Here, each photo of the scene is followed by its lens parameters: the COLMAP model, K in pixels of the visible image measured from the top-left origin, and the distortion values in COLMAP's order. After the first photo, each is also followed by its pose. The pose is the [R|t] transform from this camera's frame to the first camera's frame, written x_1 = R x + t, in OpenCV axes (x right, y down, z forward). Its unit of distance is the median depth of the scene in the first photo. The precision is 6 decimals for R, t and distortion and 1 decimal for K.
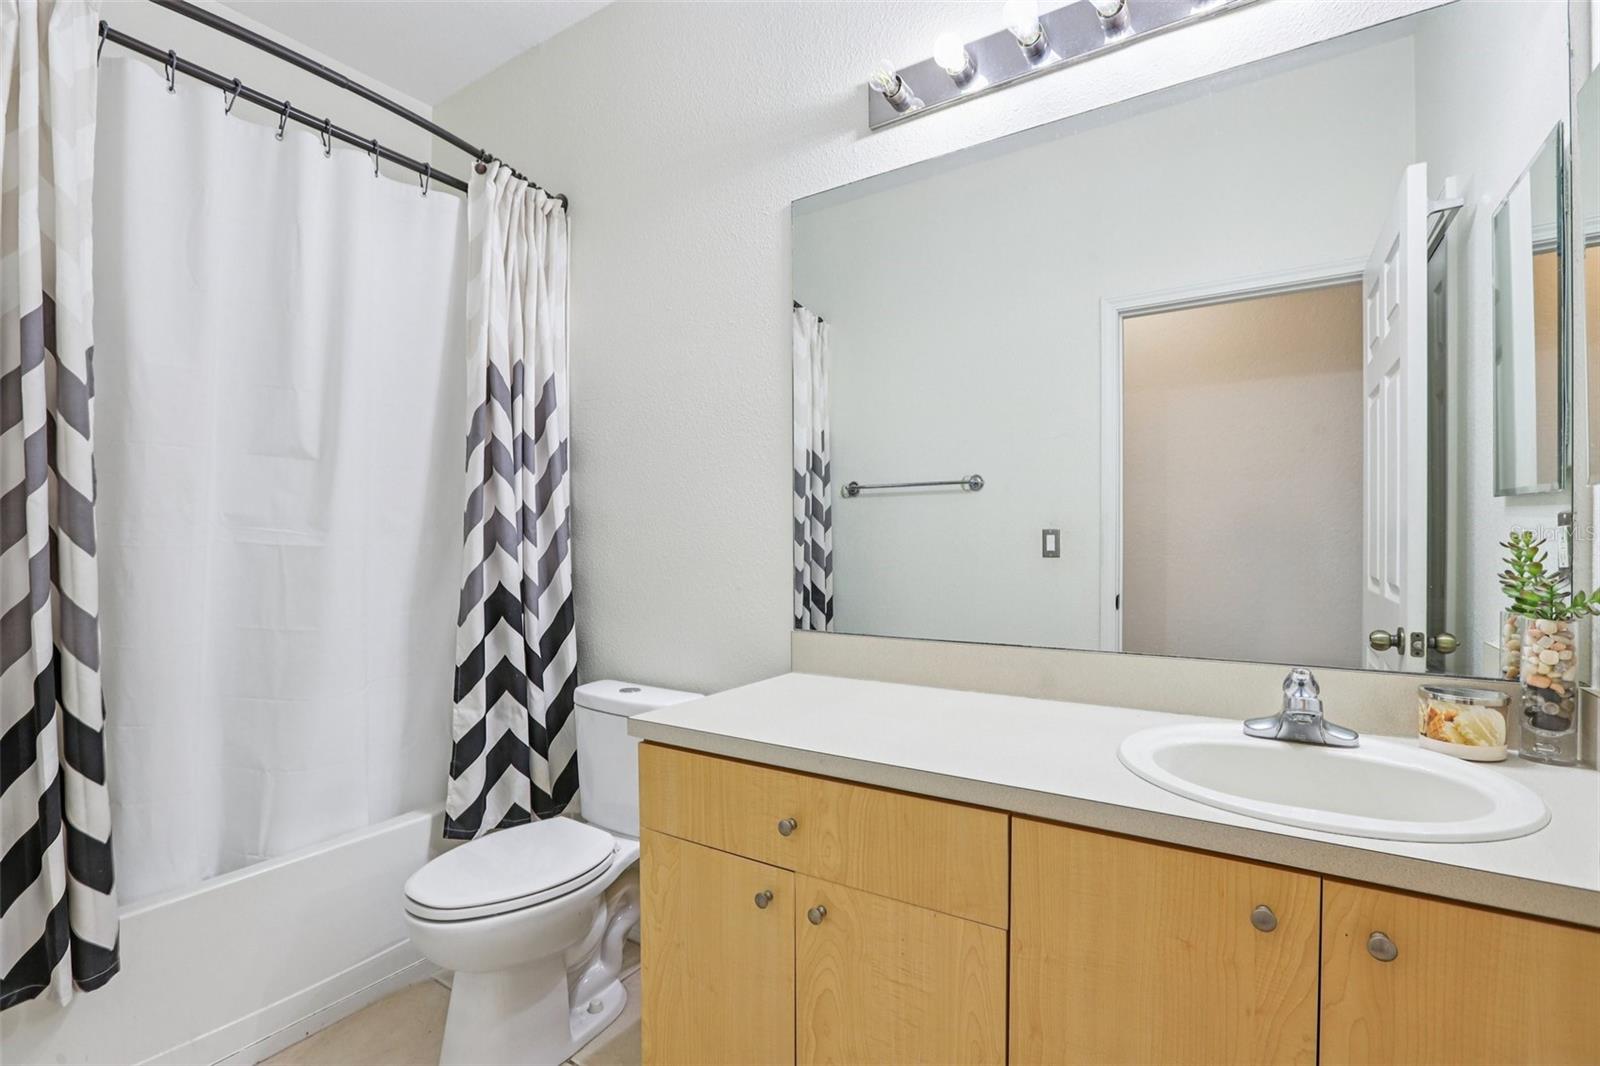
lens RADIAL K [[742.9, 0, 800.0], [0, 742.9, 533.0], [0, 0, 1]] dist [-0.001292, -0.000083]
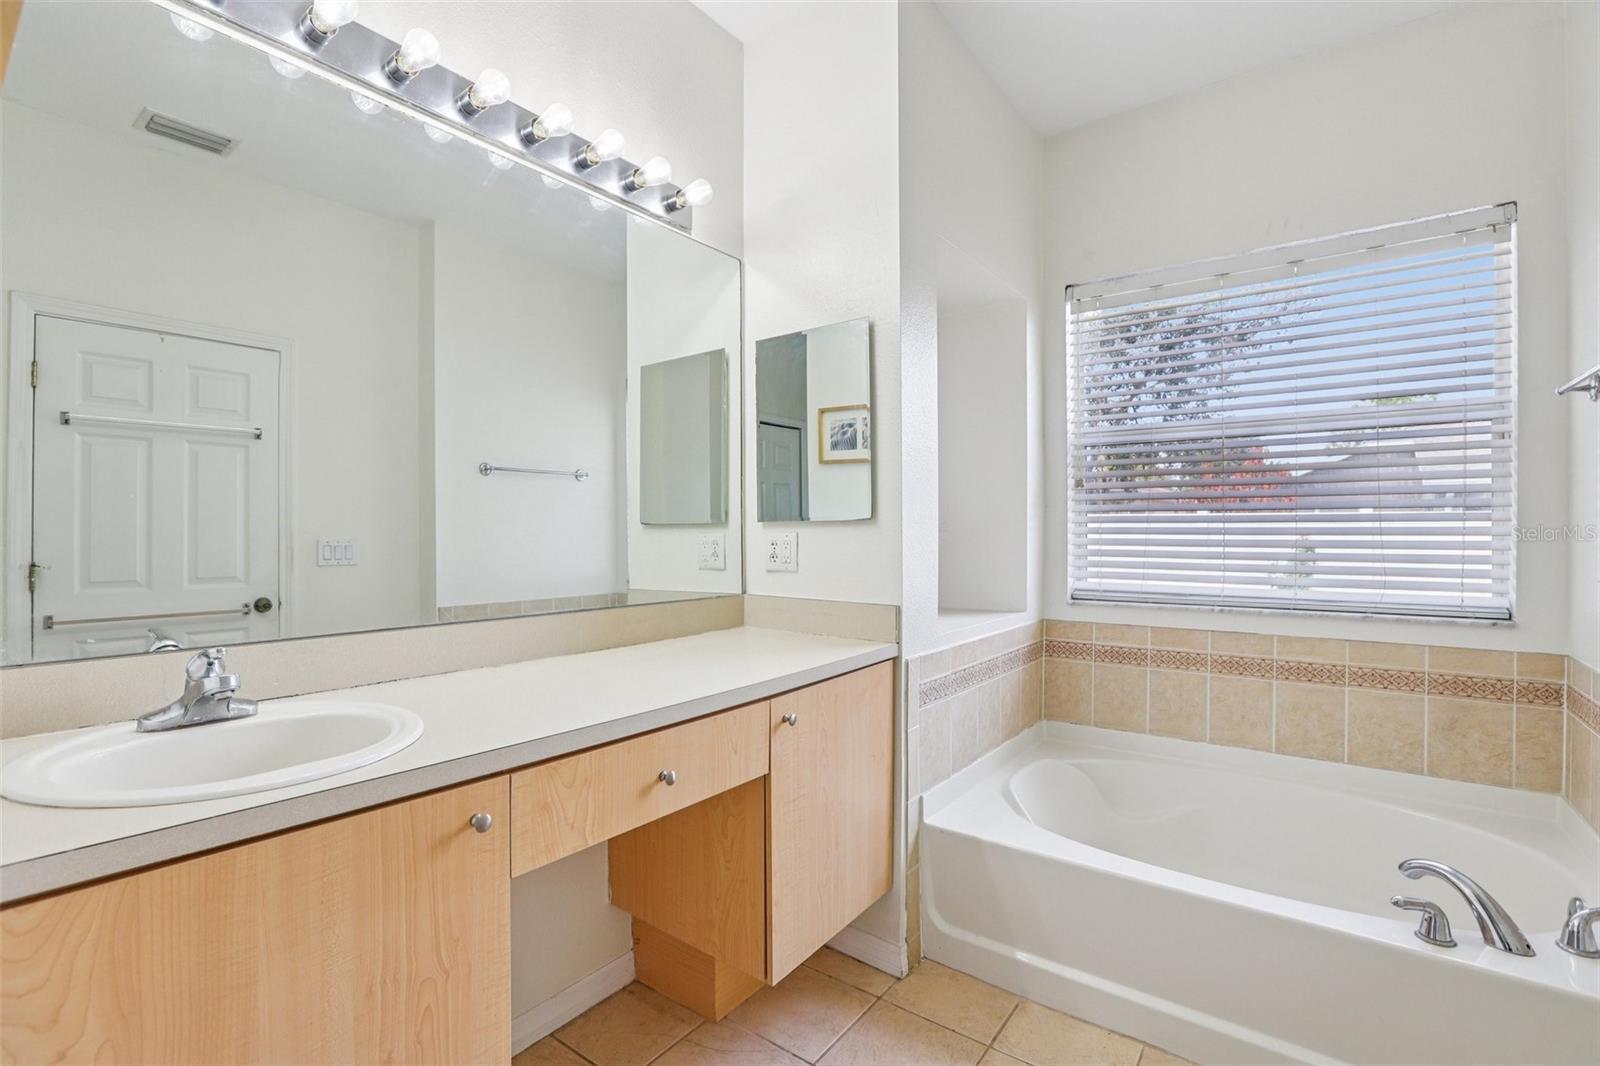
lens RADIAL K [[742.9, 0, 800.0], [0, 742.9, 533.0], [0, 0, 1]] dist [-0.001292, -0.000083]
pose [[0.080046, -0.005488, 0.996776, -0.248475], [-0.025167, 0.999655, 0.007525, 0.002009], [-0.996473, -0.025689, 0.079880, 0.147846]]
